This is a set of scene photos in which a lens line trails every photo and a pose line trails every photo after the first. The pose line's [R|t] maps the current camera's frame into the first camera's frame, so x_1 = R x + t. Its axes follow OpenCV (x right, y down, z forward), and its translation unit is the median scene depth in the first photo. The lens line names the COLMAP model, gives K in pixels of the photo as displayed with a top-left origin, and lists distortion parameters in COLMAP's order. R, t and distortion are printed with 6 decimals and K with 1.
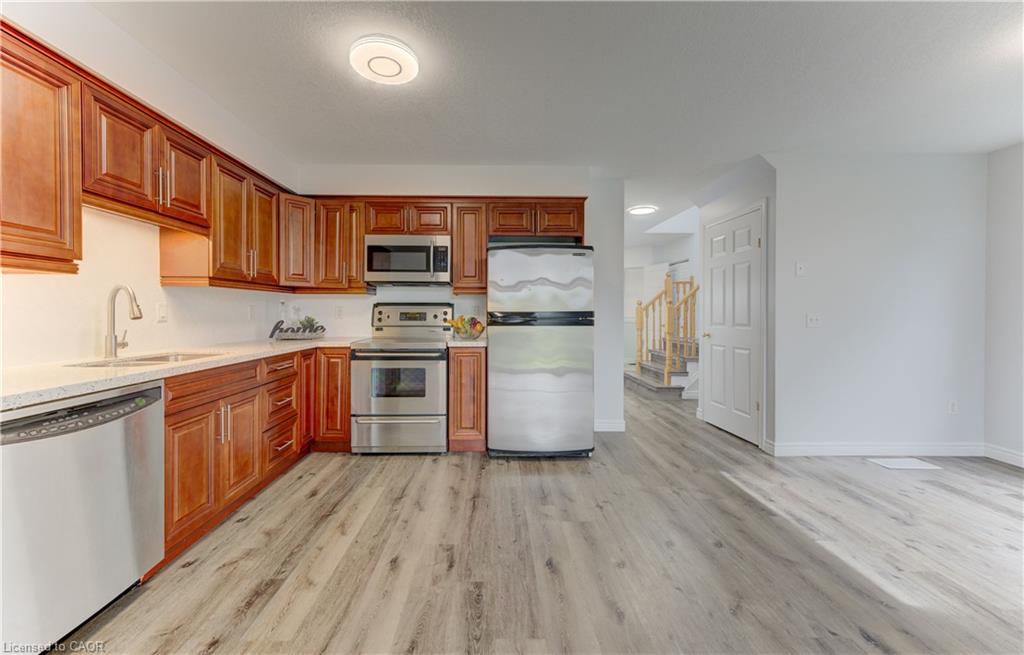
lens RADIAL K [[398.8, 0, 498.8], [0, 398.8, 312.0], [0, 0, 1]] dist [0.008130, 0.000059]
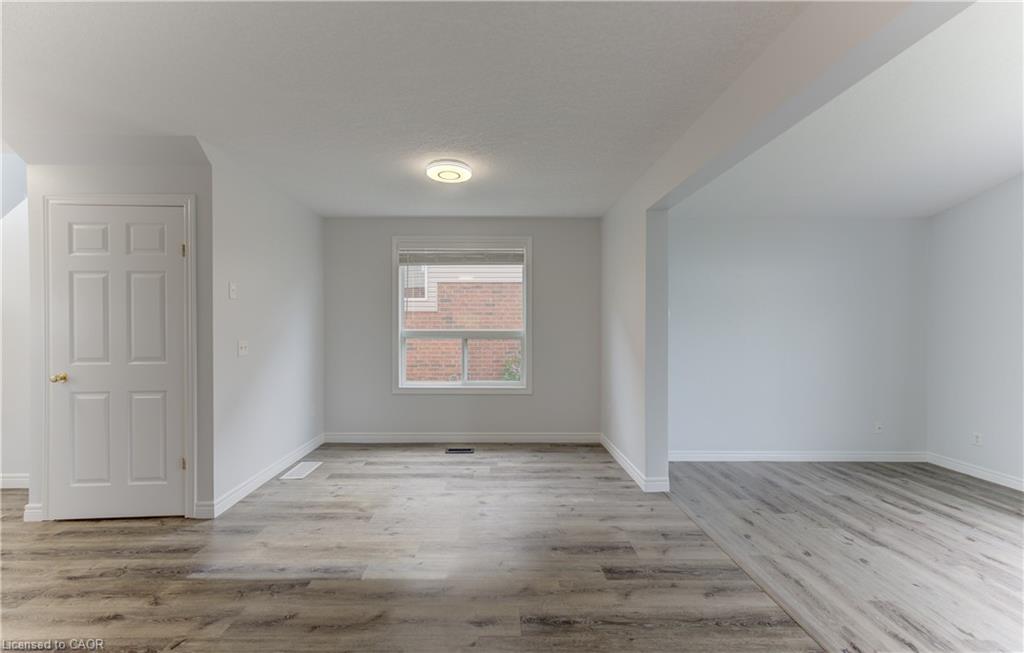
lens RADIAL K [[398.8, 0, 478.7], [0, 398.8, 327.8], [0, 0, 1]] dist [0.008130, 0.000059]
pose [[0.023975, -0.001277, 0.999712, -0.113645], [0.003657, 0.999993, 0.001190, -0.025759], [-0.999706, 0.003627, 0.023980, 0.452729]]
